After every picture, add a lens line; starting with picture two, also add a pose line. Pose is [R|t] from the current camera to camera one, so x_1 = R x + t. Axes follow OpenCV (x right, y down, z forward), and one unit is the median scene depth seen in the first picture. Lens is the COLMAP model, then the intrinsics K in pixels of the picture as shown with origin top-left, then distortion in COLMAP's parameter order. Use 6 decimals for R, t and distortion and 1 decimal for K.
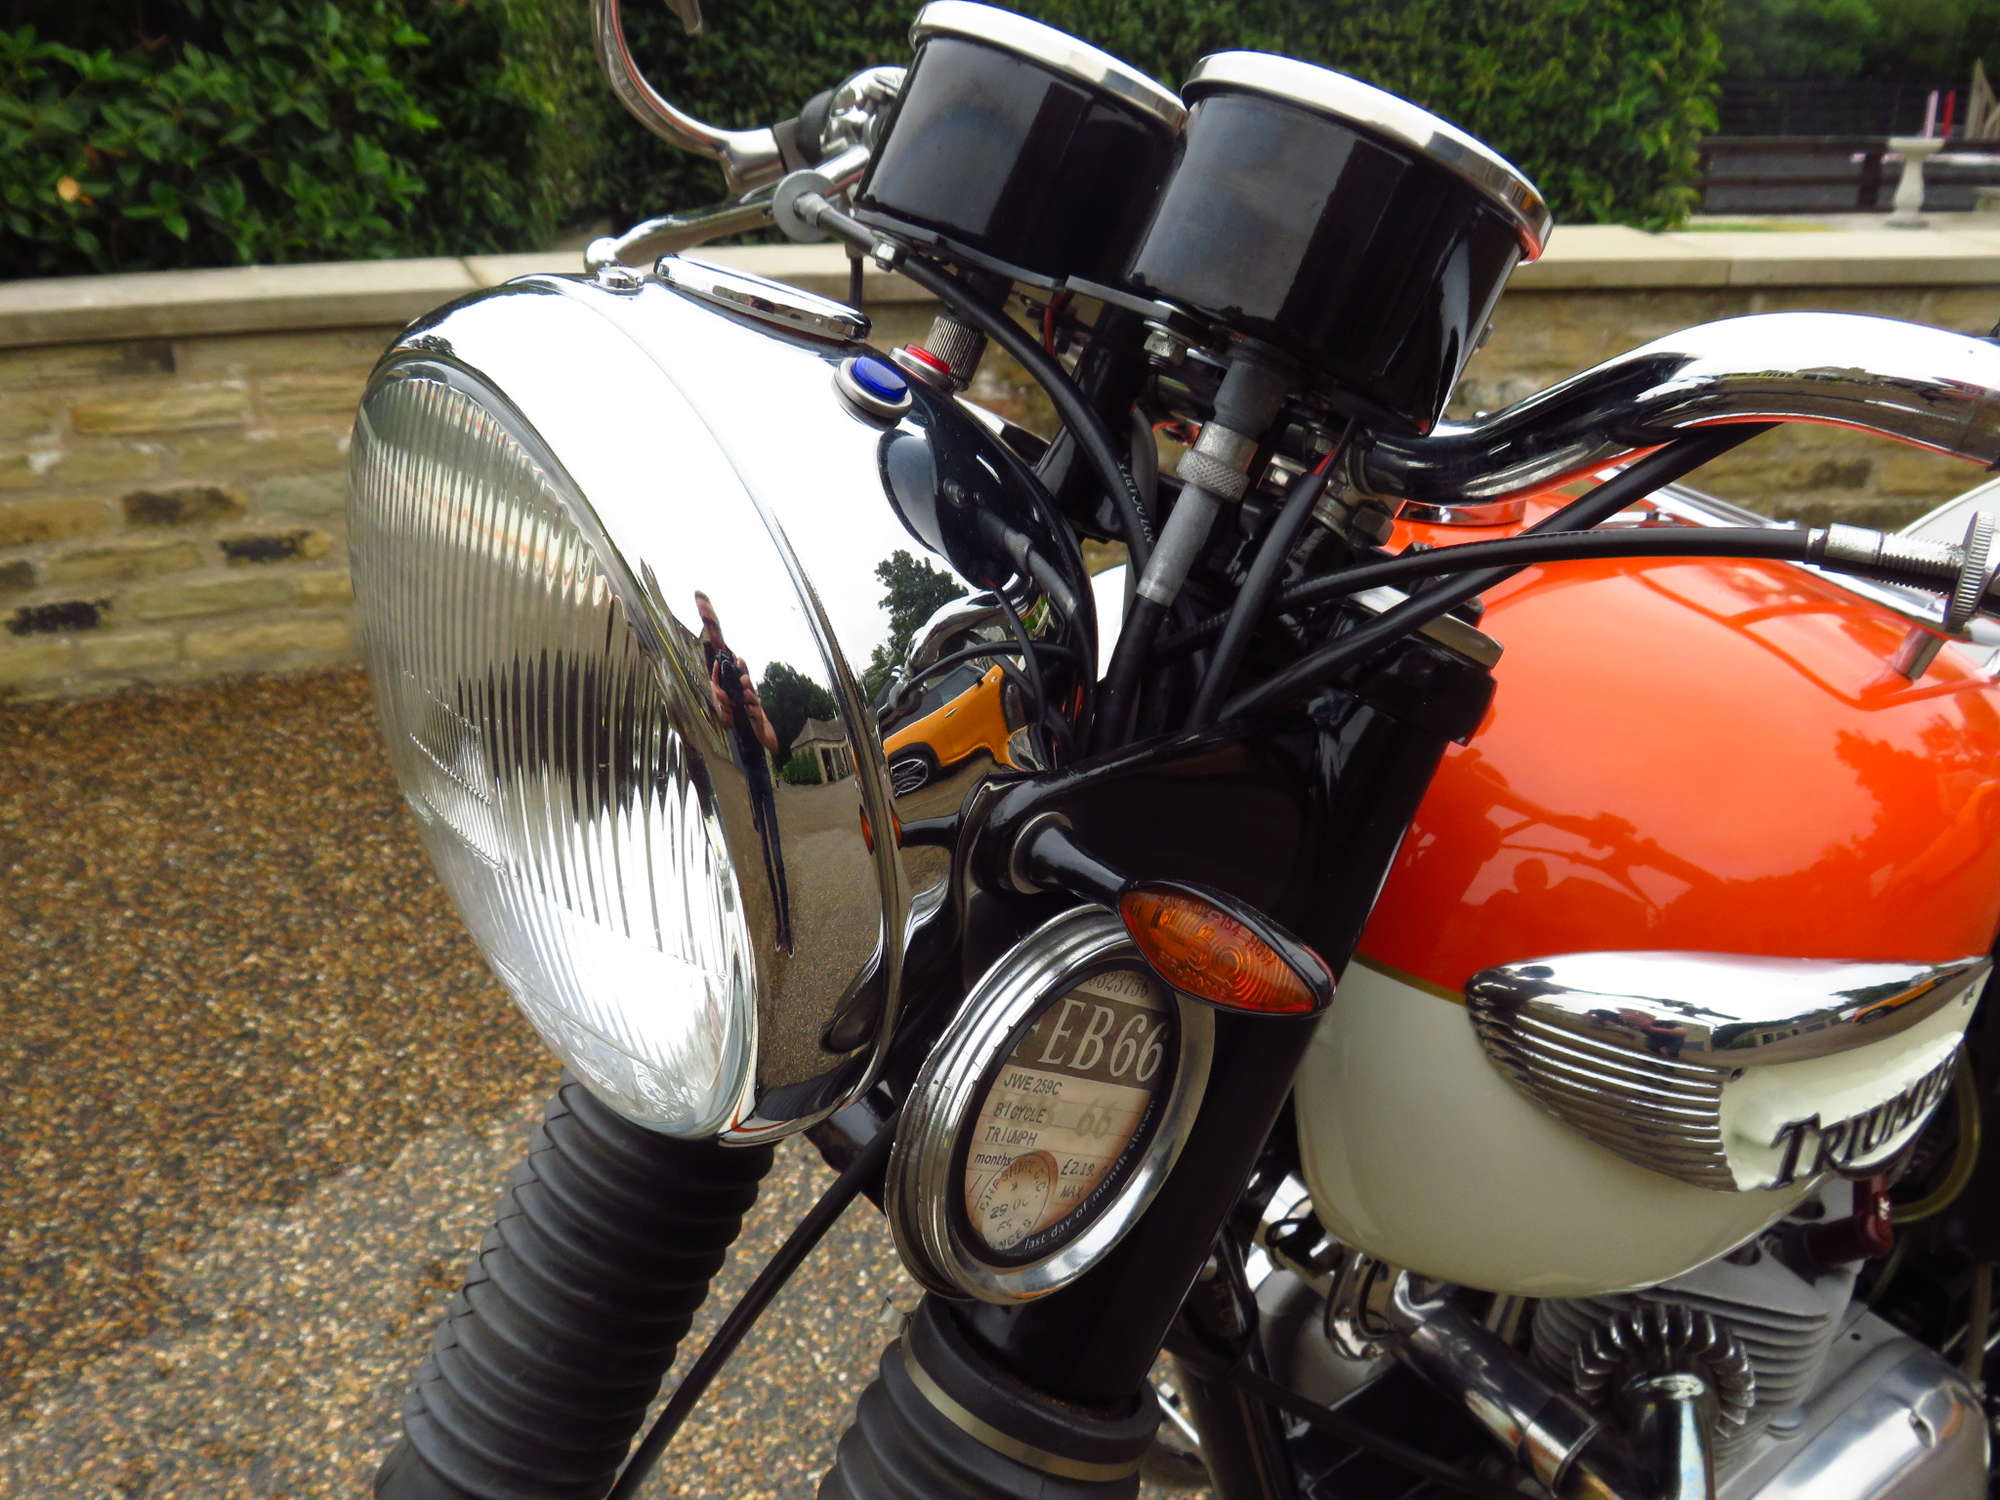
lens RADIAL K [[1811.2, 0, 991.2], [0, 1811.2, 748.0], [0, 0, 1]] dist [-0.032050, 0.000000]
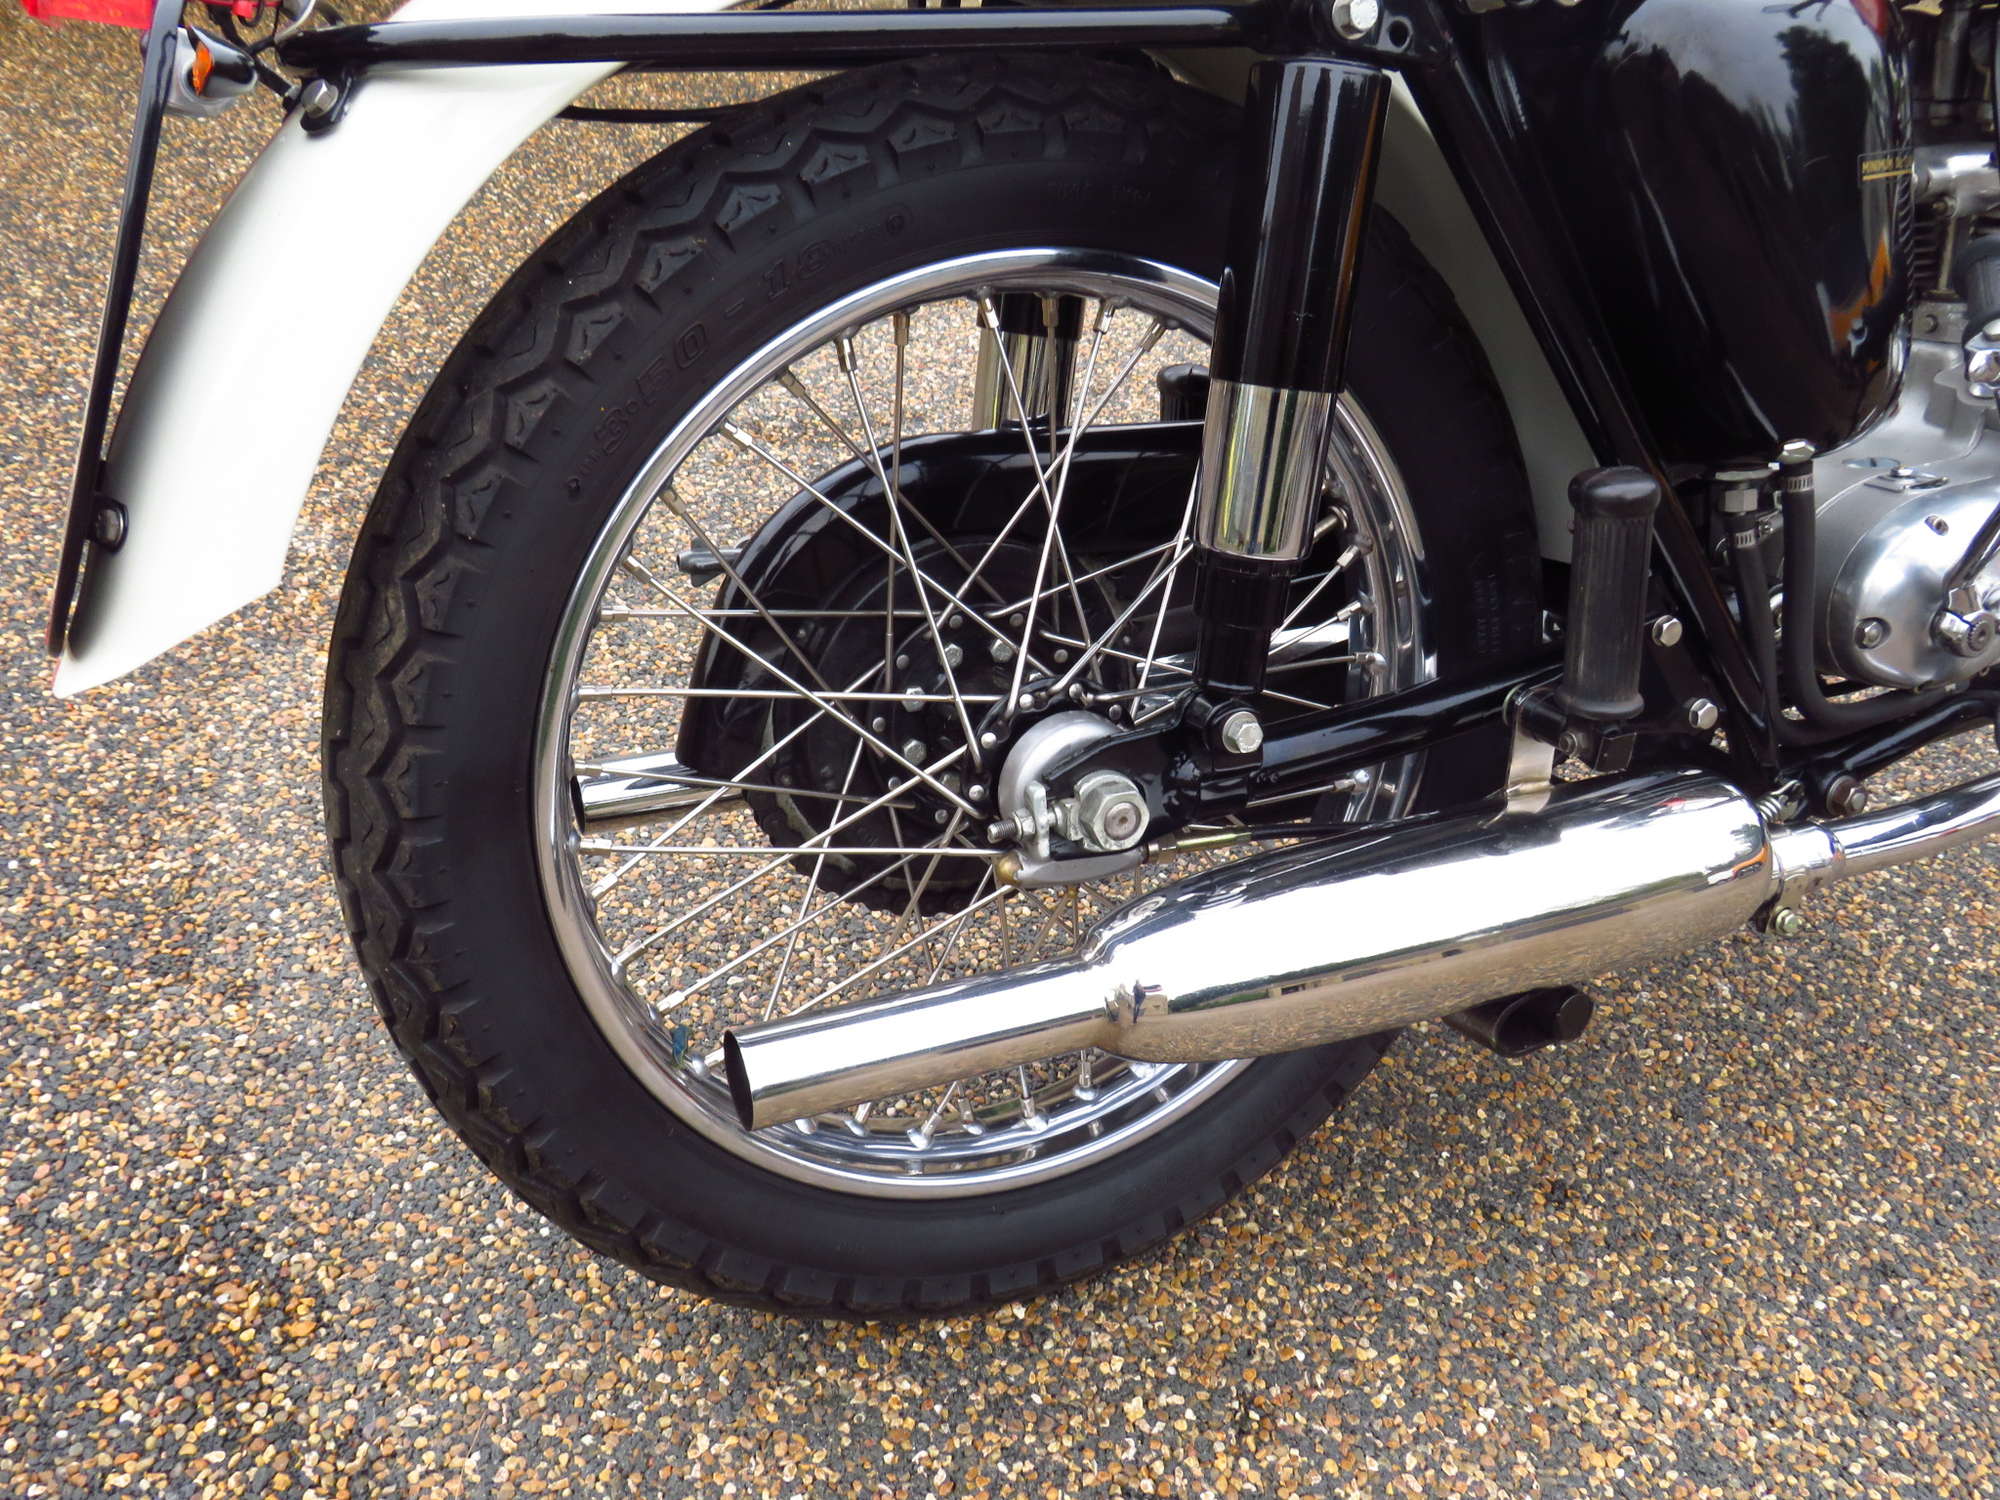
lens RADIAL K [[1711.4, 0, 997.2], [0, 1711.4, 748.3], [0, 0, 1]] dist [-0.042385, 0.013672]
pose [[0.986155, 0.154593, -0.059995, -0.059347], [-0.134645, 0.957661, 0.254473, 0.185308], [0.096795, -0.242872, 0.965217, -0.079559]]
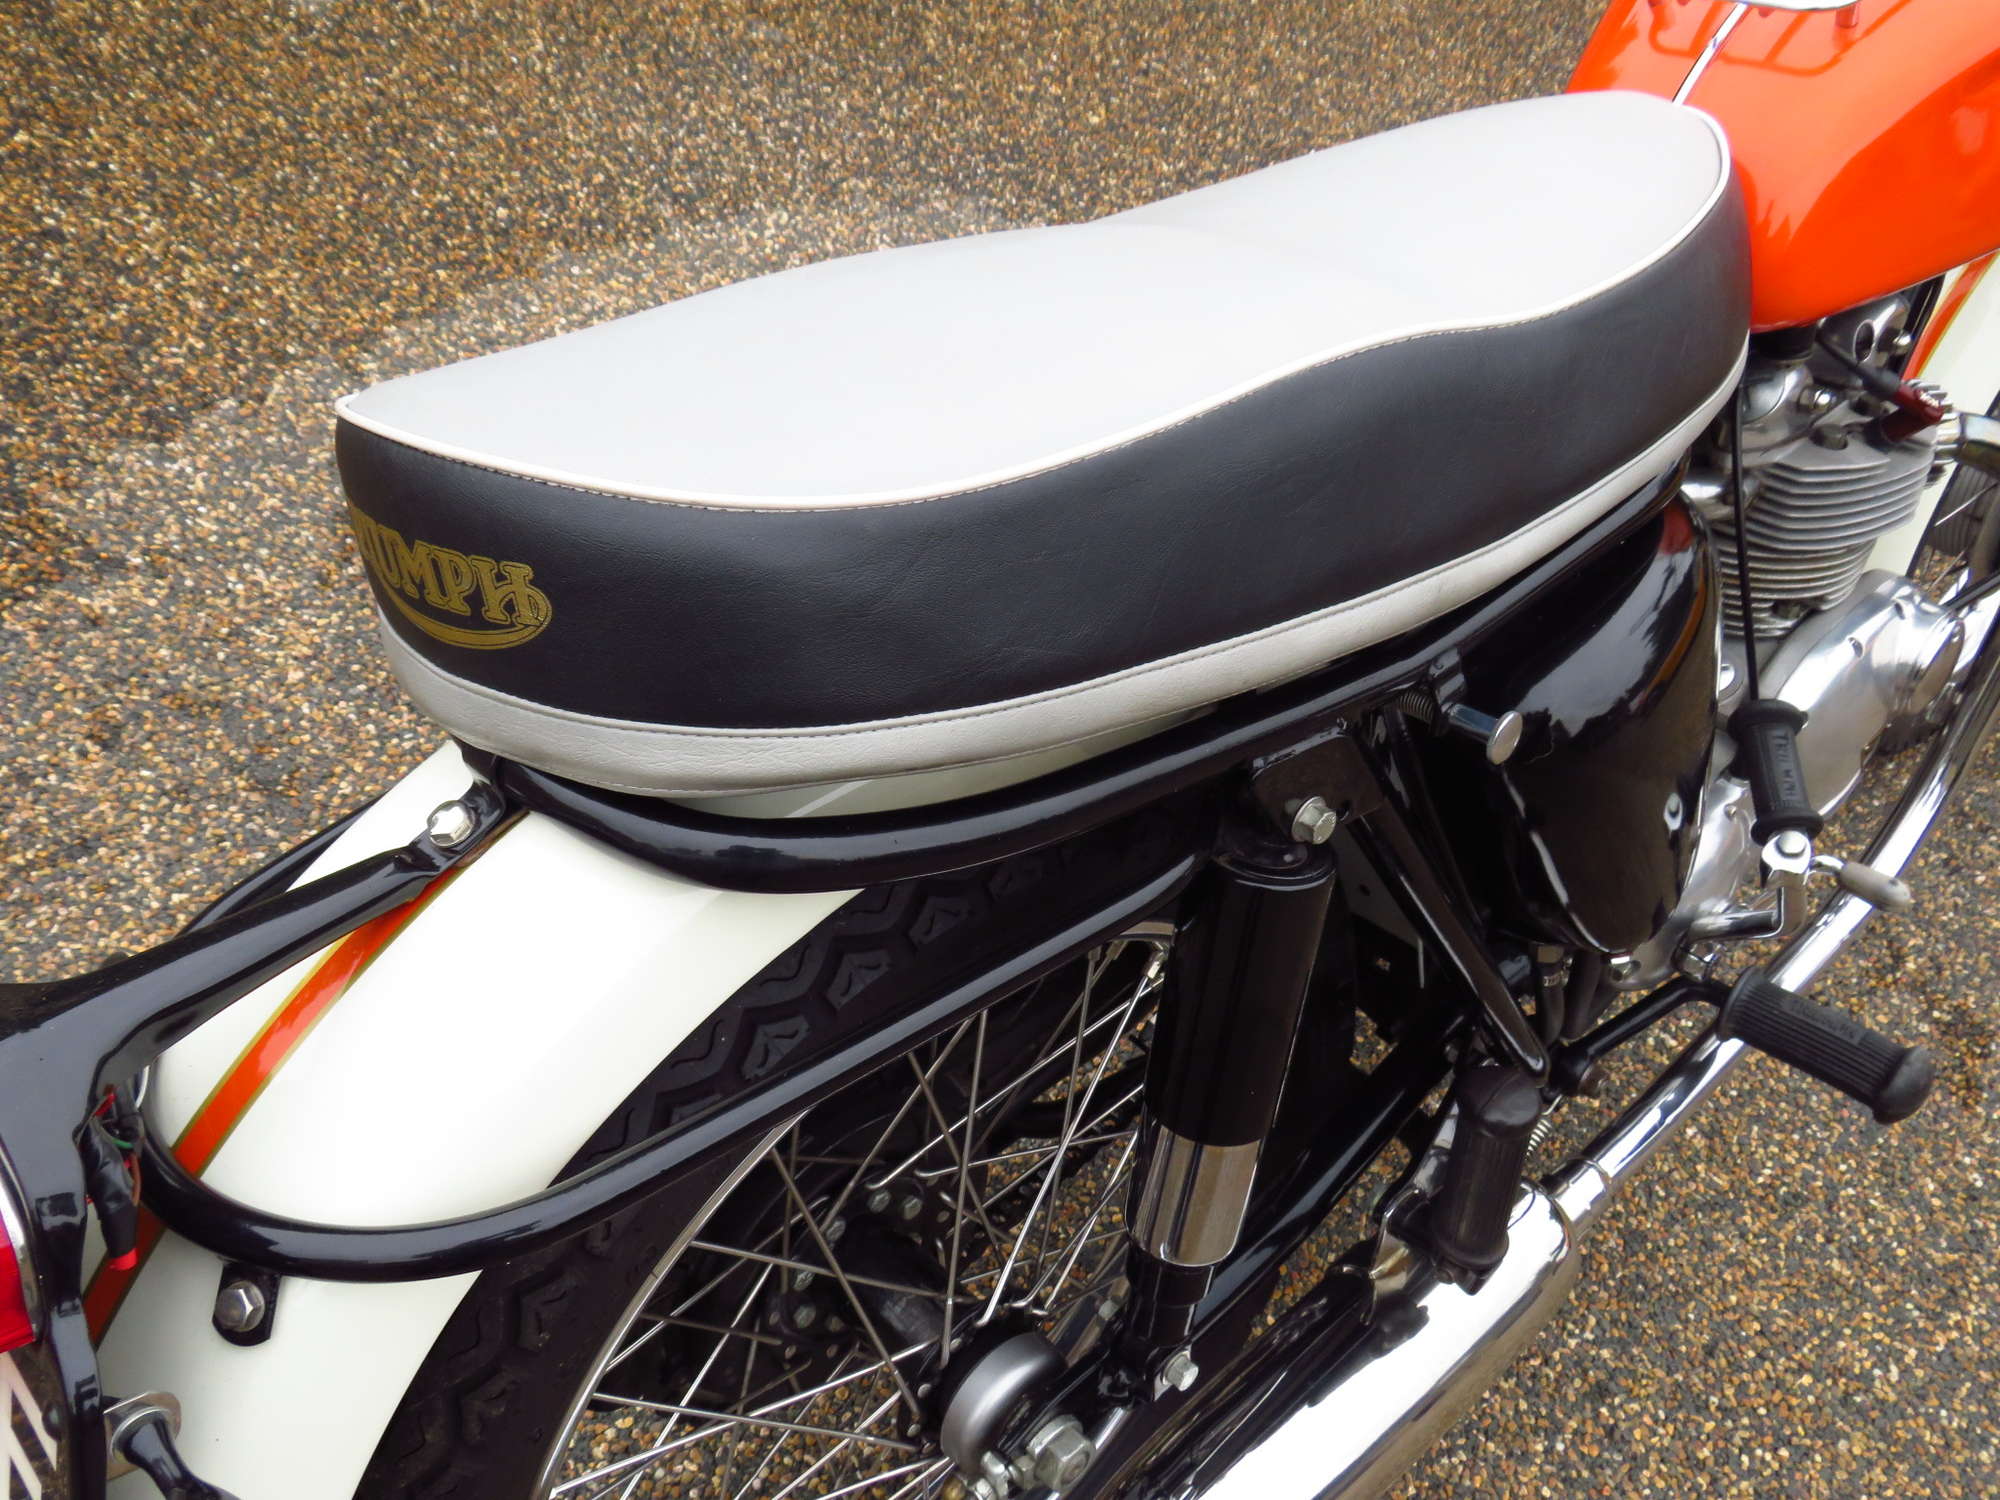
lens RADIAL K [[1711.4, 0, 1000.6], [0, 1711.4, 741.3], [0, 0, 1]] dist [-0.042385, 0.013672]
pose [[0.968298, 0.012589, 0.249480, -0.188534], [-0.126254, 0.886440, 0.445291, -0.065258], [-0.215543, -0.462672, 0.859928, 0.049900]]
